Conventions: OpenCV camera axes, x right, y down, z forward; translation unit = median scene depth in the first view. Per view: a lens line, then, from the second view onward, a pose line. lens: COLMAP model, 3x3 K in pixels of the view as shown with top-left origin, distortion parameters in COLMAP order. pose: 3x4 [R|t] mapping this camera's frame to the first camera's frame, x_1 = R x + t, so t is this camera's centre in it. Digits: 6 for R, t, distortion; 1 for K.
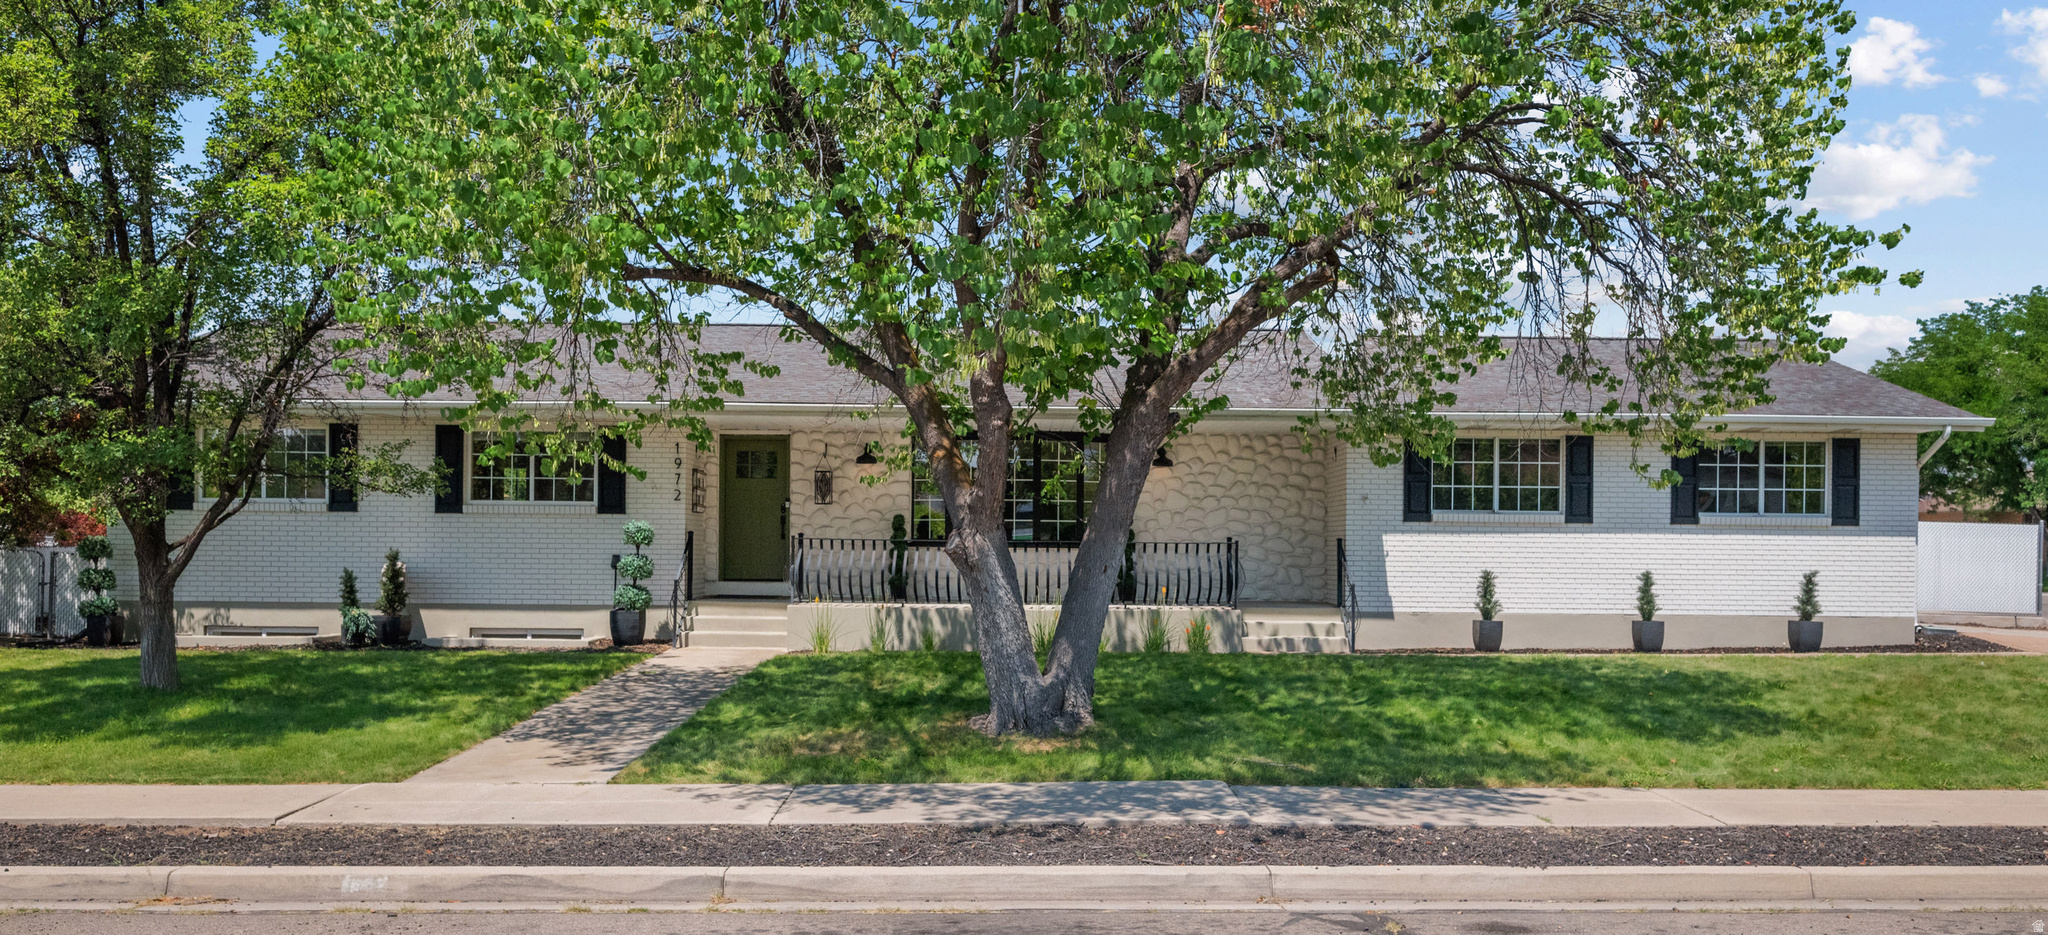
lens RADIAL K [[1441.8, 0, 1019.2], [0, 1441.8, 569.4], [0, 0, 1]] dist [-0.001452, -0.003650]
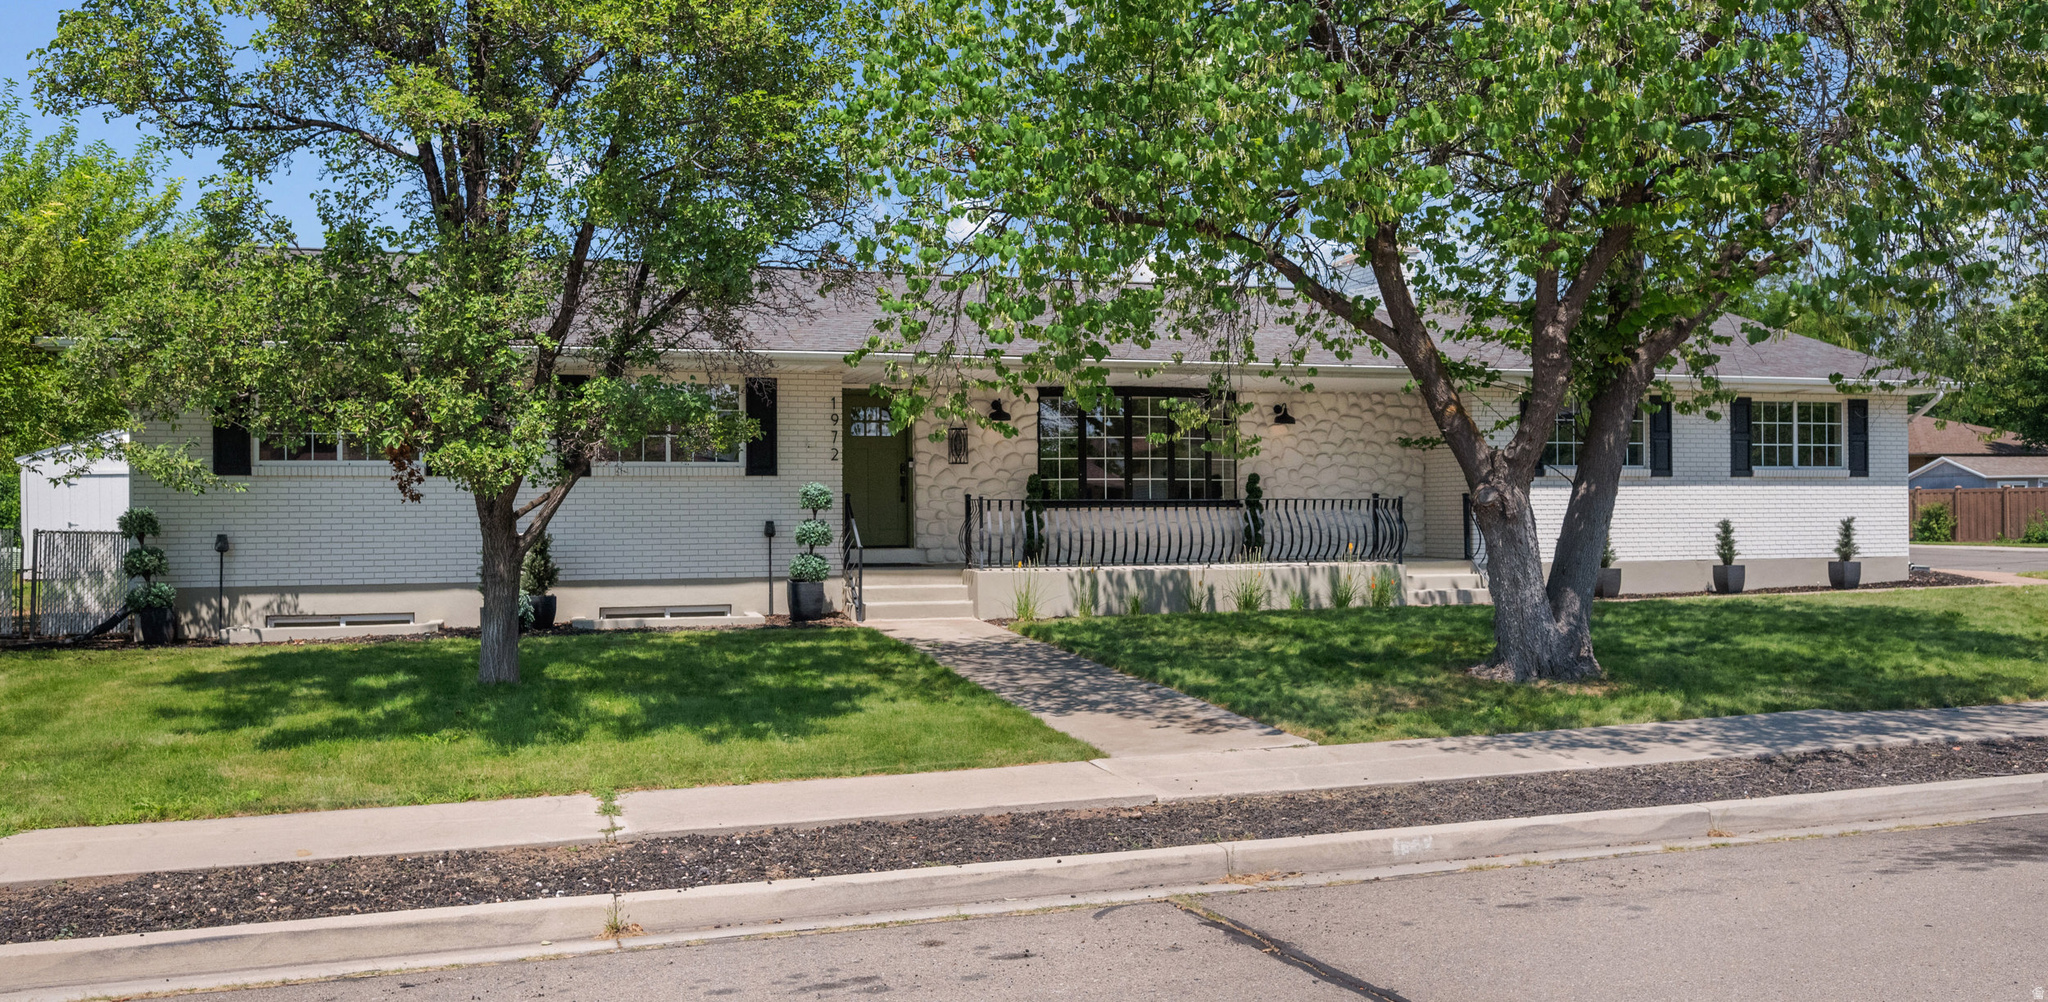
lens RADIAL K [[1584.4, 0, 1021.3], [0, 1584.4, 499.8], [0, 0, 1]] dist [-0.001972, 0.010232]
pose [[0.953738, -0.013170, 0.300351, -0.430754], [0.018958, 0.999686, -0.016367, -0.004372], [-0.300041, 0.021304, 0.953688, 0.007640]]
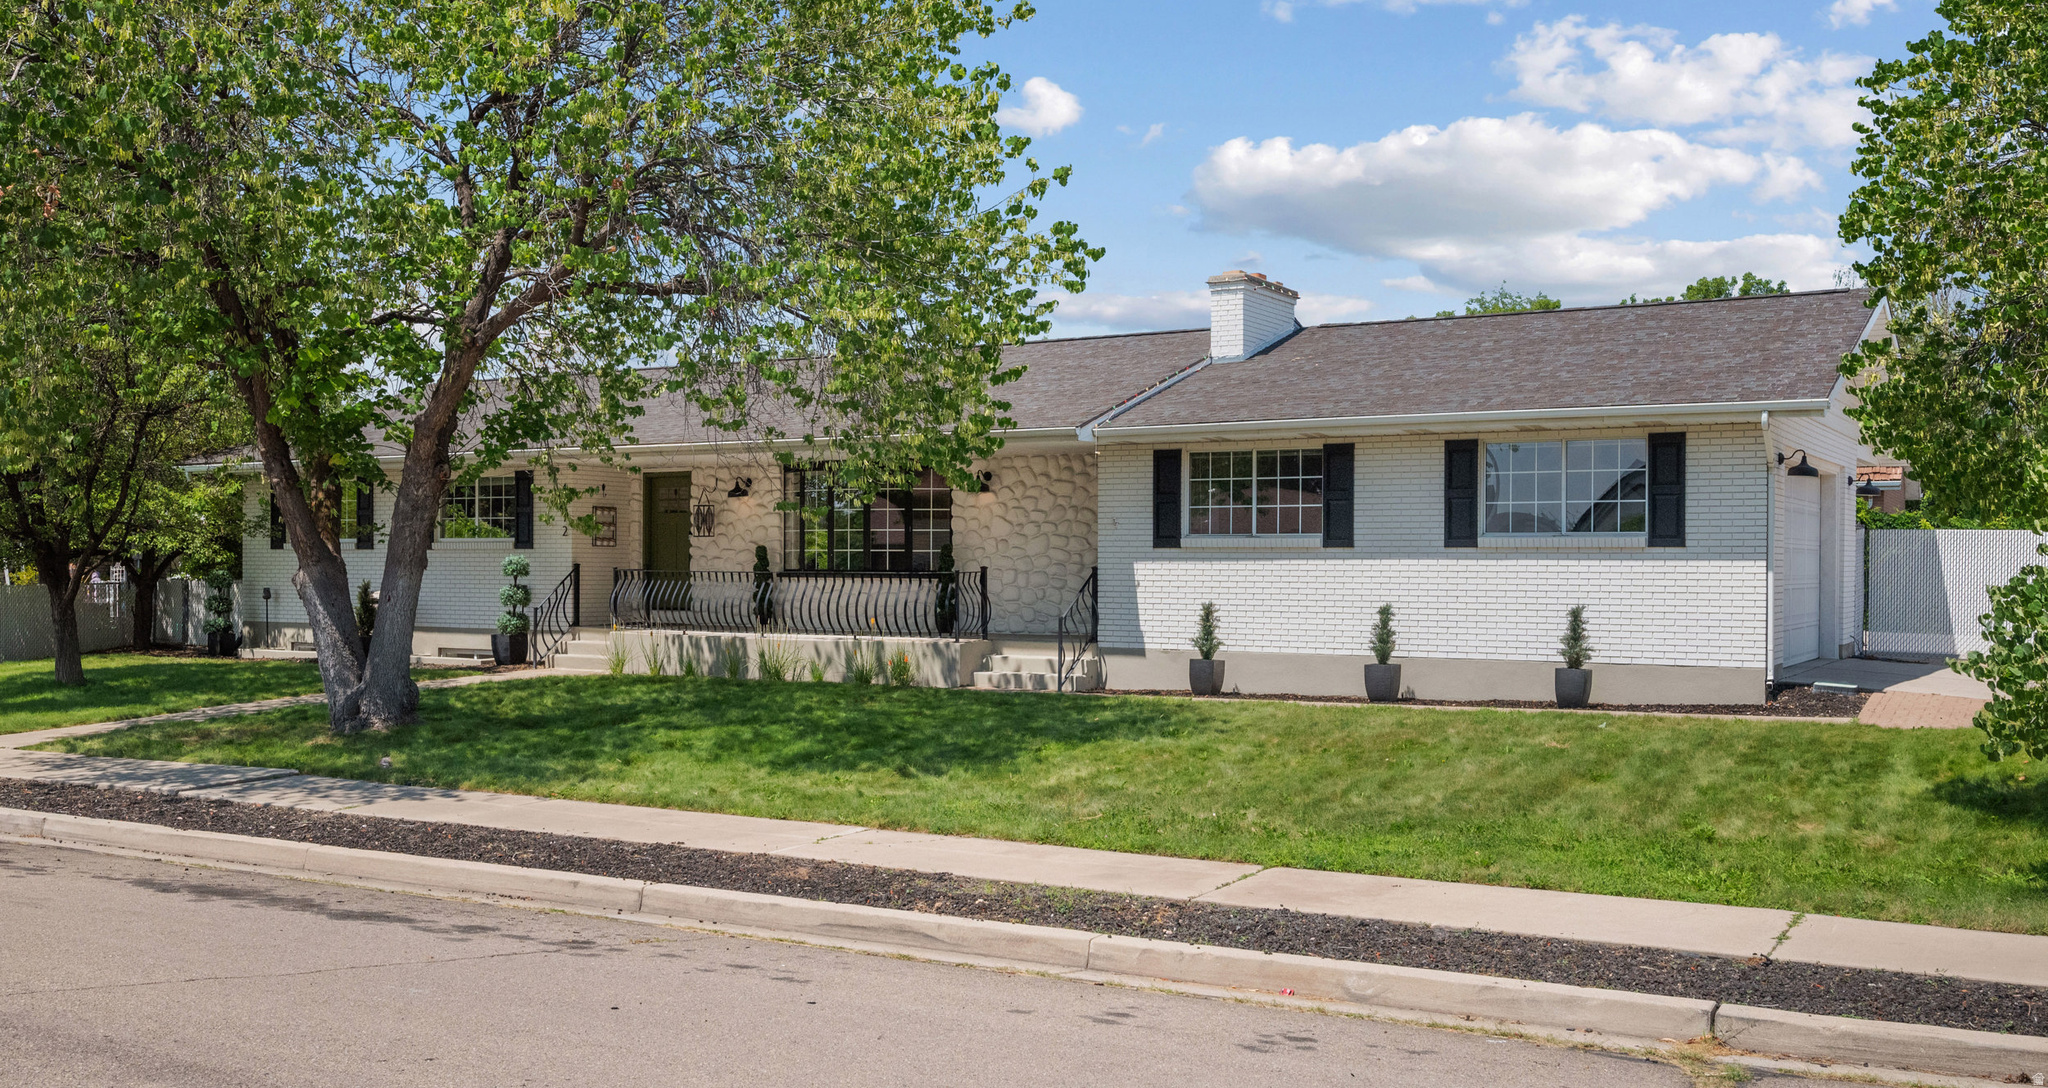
lens RADIAL K [[1759.3, 0, 1025.4], [0, 1759.3, 542.5], [0, 0, 1]] dist [-0.001339, -0.003391]
pose [[0.864599, -0.012116, -0.502317, 0.748586], [-0.007967, 0.999253, -0.037815, 0.005415], [0.502400, 0.036696, 0.863856, 0.020302]]
